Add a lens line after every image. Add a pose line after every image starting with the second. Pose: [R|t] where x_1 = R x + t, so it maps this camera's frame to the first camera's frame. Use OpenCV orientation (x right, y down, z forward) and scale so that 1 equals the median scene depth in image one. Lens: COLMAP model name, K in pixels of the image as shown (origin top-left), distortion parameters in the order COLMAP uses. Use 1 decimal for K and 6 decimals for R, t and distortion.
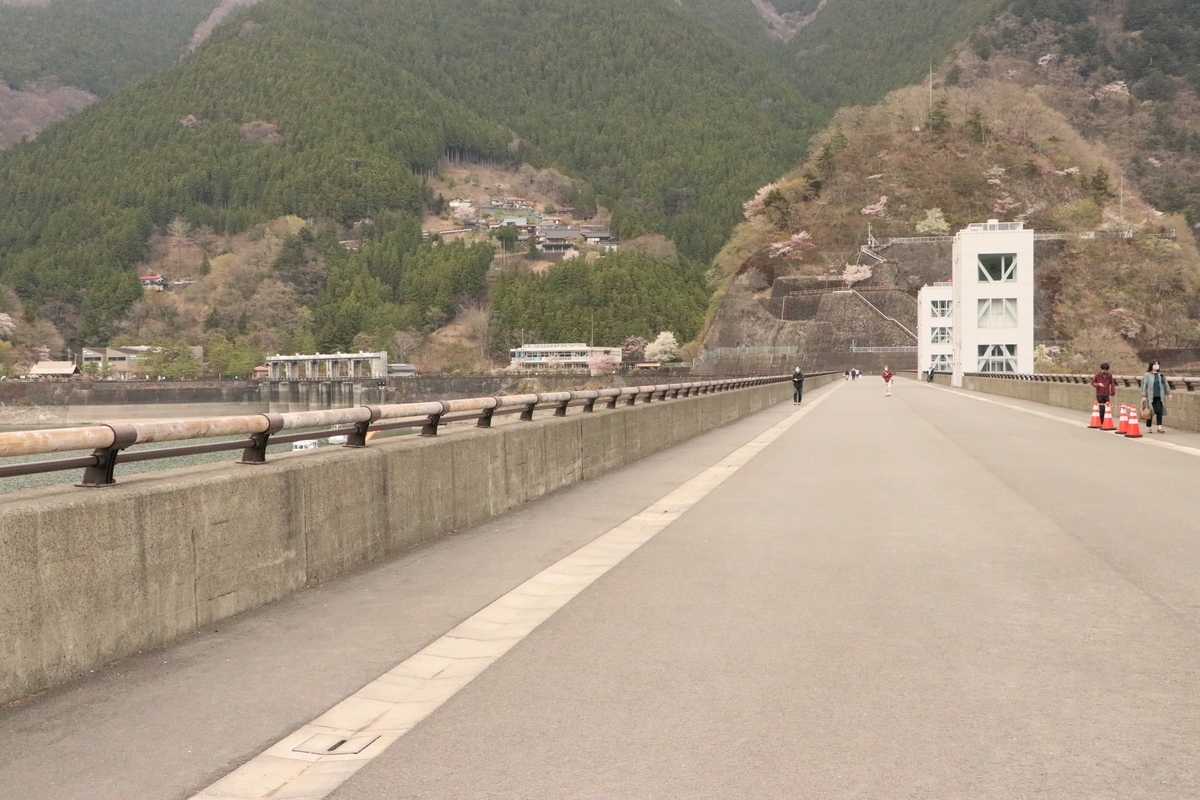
lens RADIAL K [[1349.2, 0, 604.5], [0, 1349.2, 399.5], [0, 0, 1]] dist [-0.018721, 0.000000]
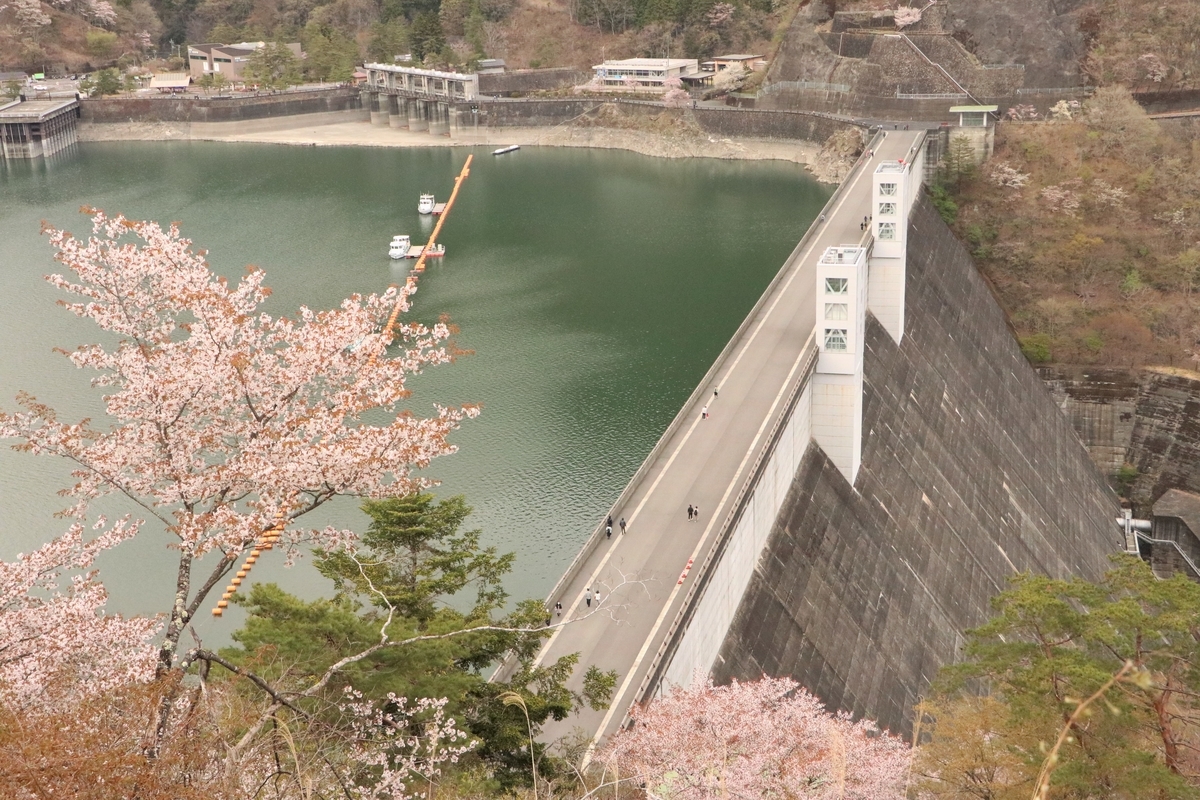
lens RADIAL K [[1602.7, 0, 598.3], [0, 1602.7, 399.5], [0, 0, 1]] dist [0.009527, 0.000000]
pose [[0.996152, 0.001873, -0.087622, 0.051113], [0.024074, 0.955467, 0.294114, -0.173185], [0.084271, -0.295092, 0.951745, -0.309833]]
